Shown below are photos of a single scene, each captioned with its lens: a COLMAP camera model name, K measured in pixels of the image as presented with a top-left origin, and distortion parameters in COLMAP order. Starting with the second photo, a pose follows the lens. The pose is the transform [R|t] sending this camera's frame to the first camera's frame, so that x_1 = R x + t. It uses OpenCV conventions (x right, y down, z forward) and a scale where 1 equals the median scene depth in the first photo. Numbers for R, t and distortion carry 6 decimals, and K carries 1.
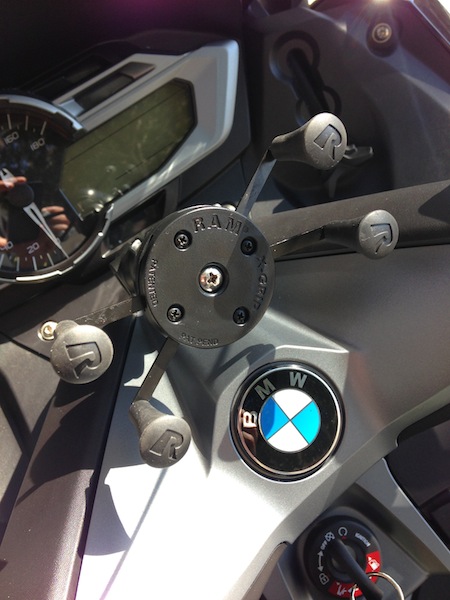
lens RADIAL K [[578.9, 0, 225.5], [0, 578.9, 304.8], [0, 0, 1]] dist [0.052908, -0.009663]
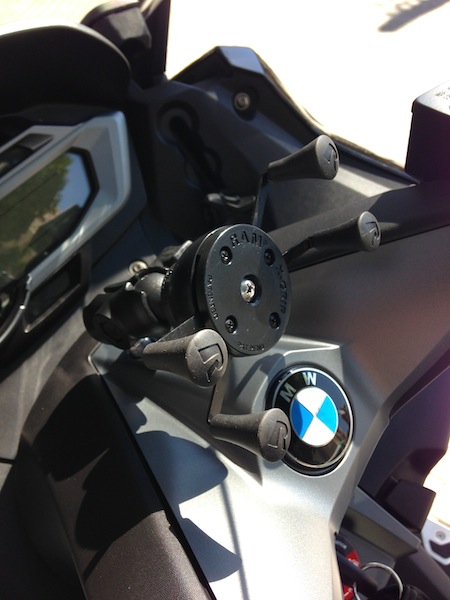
lens RADIAL K [[582.4, 0, 225.0], [0, 582.4, 300.0], [0, 0, 1]] dist [0.057539, -0.006828]
pose [[0.911805, -0.162545, 0.377081, -0.288465], [0.221362, 0.968028, -0.117989, 0.055835], [-0.345847, 0.191055, 0.918634, 0.010065]]
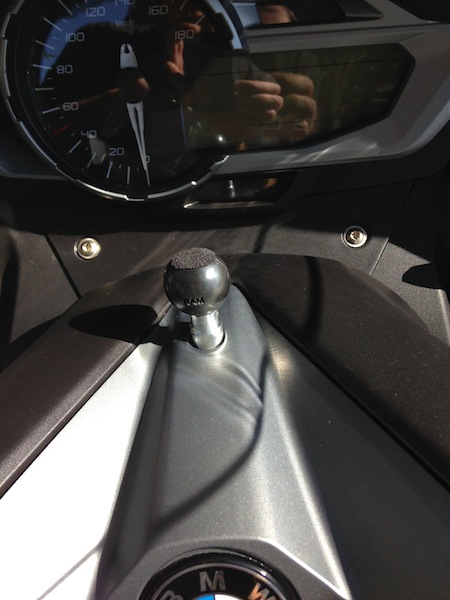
lens RADIAL K [[563.9, 0, 225.0], [0, 563.9, 300.0], [0, 0, 1]] dist [-0.007611, -0.007304]
pose [[0.830023, 0.548686, -0.100025, -0.023776], [-0.516392, 0.823802, 0.233856, -0.200041], [0.210714, -0.142454, 0.967112, 0.284131]]
